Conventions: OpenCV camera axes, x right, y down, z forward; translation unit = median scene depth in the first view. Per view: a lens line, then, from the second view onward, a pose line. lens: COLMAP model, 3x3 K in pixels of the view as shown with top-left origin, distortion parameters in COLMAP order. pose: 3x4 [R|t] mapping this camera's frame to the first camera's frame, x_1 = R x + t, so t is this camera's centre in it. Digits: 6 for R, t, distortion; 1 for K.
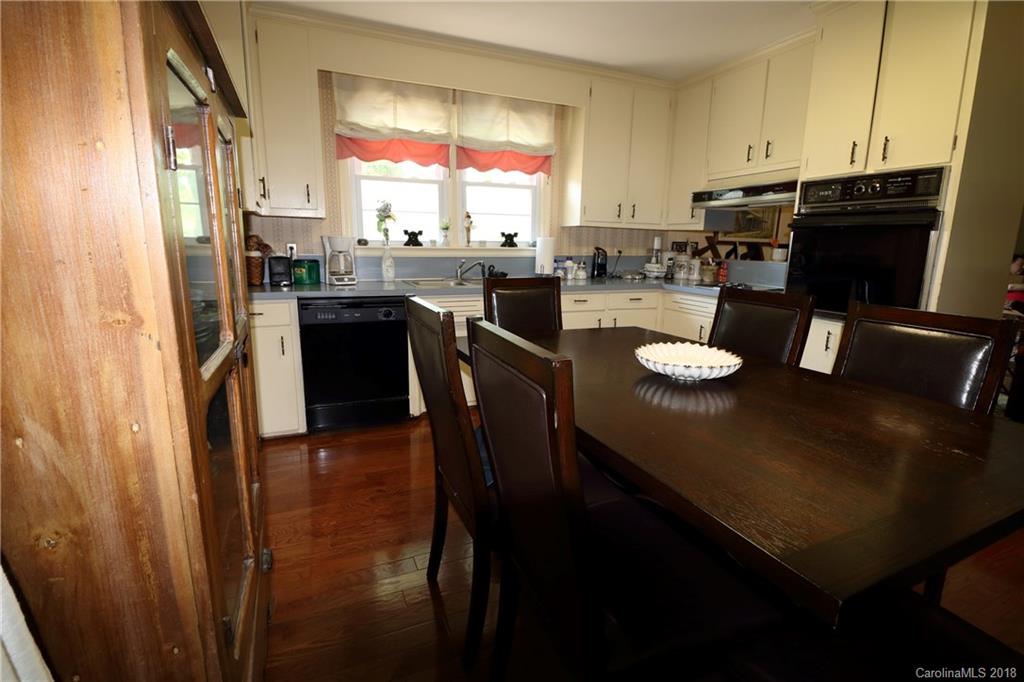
lens RADIAL K [[473.9, 0, 515.2], [0, 473.9, 336.9], [0, 0, 1]] dist [-0.002660, -0.008661]
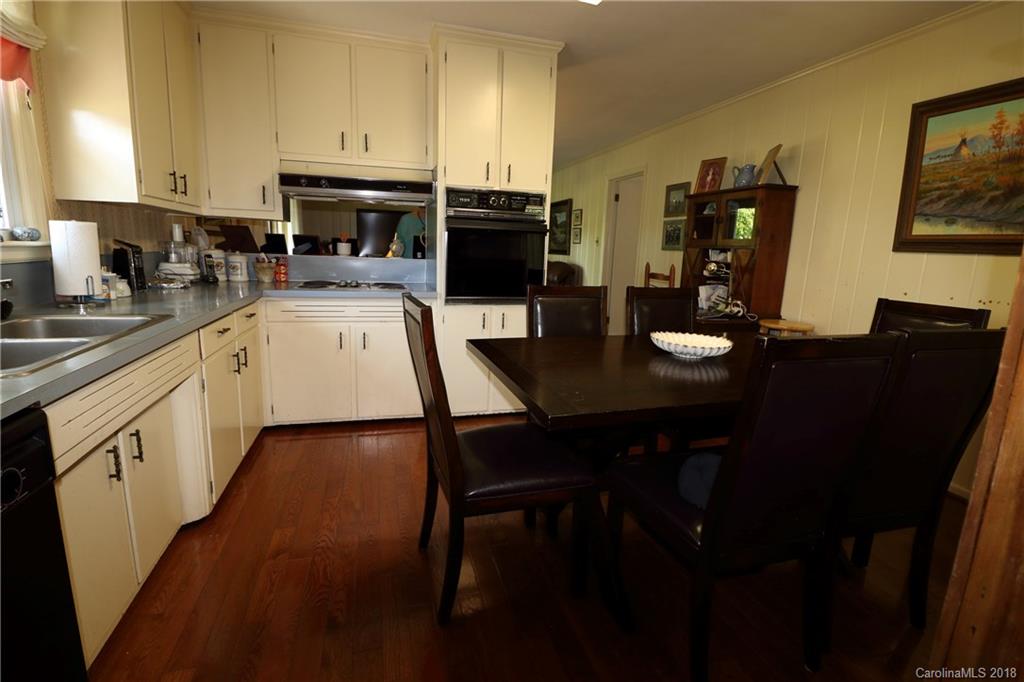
lens RADIAL K [[473.9, 0, 513.5], [0, 473.9, 337.2], [0, 0, 1]] dist [-0.002660, -0.008661]
pose [[0.131898, -0.198540, 0.971177, -0.579127], [0.158458, 0.971361, 0.177057, -0.166026], [-0.978516, 0.130537, 0.159581, 0.761130]]
